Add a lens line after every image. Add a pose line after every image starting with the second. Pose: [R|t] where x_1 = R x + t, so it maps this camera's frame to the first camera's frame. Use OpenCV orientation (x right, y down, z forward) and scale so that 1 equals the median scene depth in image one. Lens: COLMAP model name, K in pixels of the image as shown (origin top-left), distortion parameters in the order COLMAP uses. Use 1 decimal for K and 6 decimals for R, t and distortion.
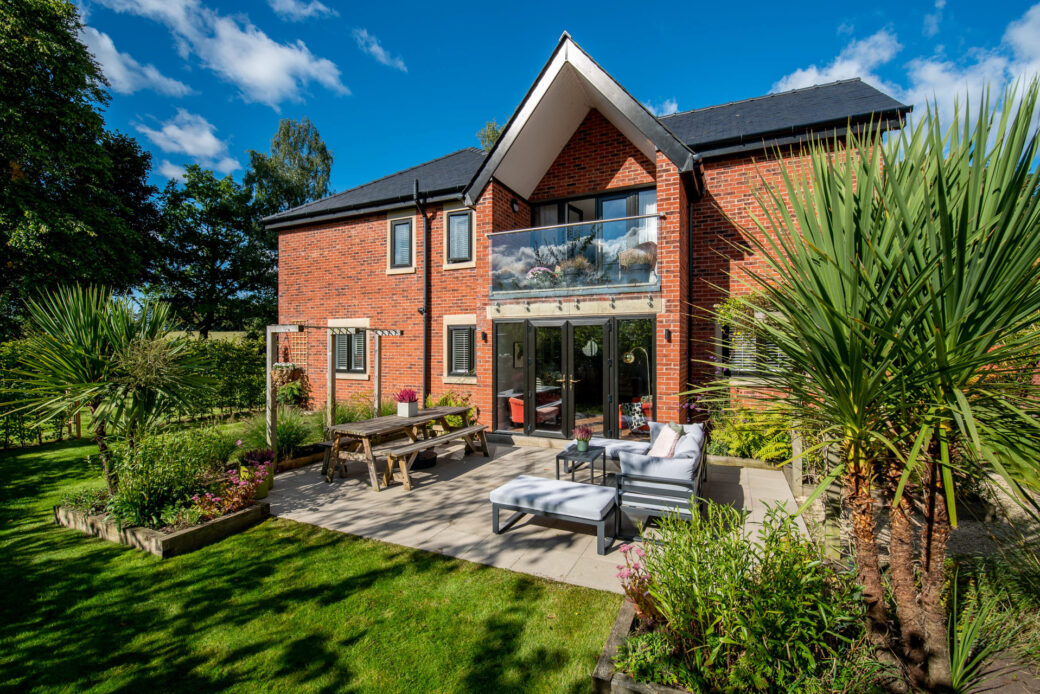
lens RADIAL K [[454.9, 0, 519.5], [0, 454.9, 352.0], [0, 0, 1]] dist [-0.018774, -0.002655]
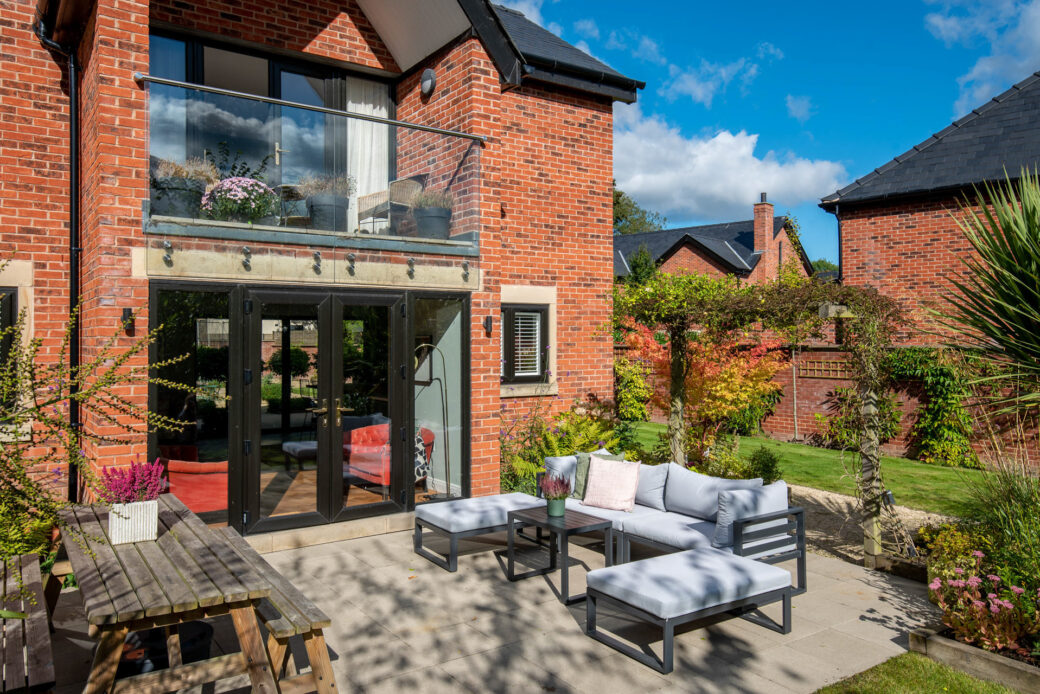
lens RADIAL K [[760.2, 0, 521.1], [0, 760.2, 339.2], [0, 0, 1]] dist [-0.004628, -0.000988]
pose [[0.493627, -0.001766, 0.869672, -0.493050], [0.011345, 0.999926, -0.004409, -0.010170], [-0.869600, 0.012043, 0.493610, 0.346236]]
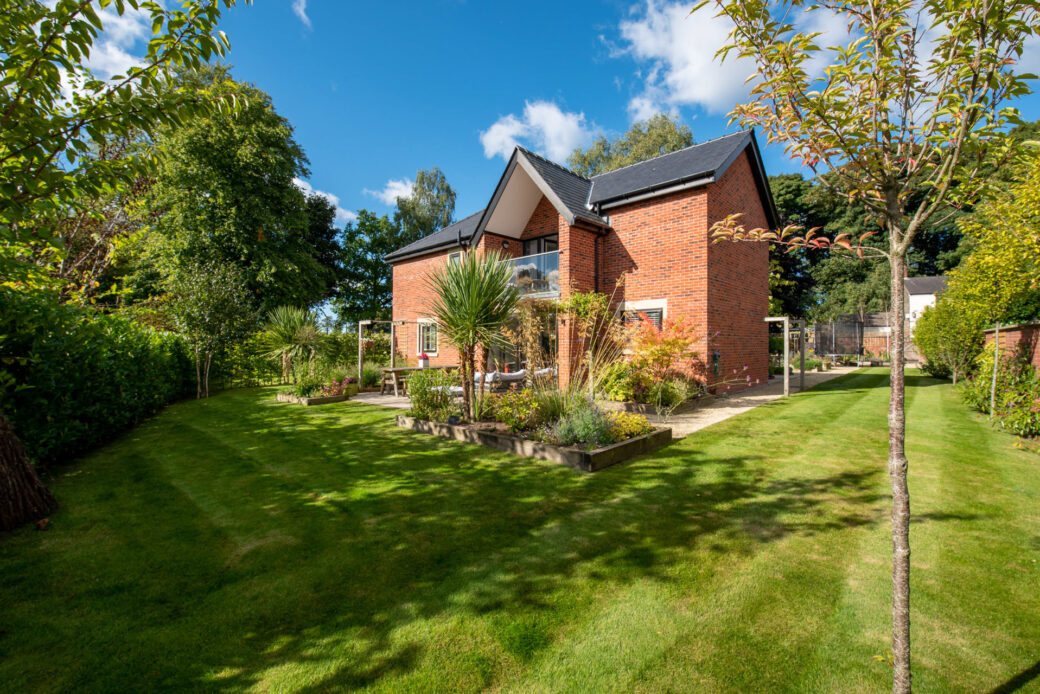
lens RADIAL K [[454.9, 0, 522.5], [0, 454.9, 346.2], [0, 0, 1]] dist [-0.018774, -0.002655]
pose [[0.949210, -0.005824, -0.314589, 0.569983], [0.001944, 0.999918, -0.012648, 0.060064], [0.314637, 0.011395, 0.949144, -0.521607]]
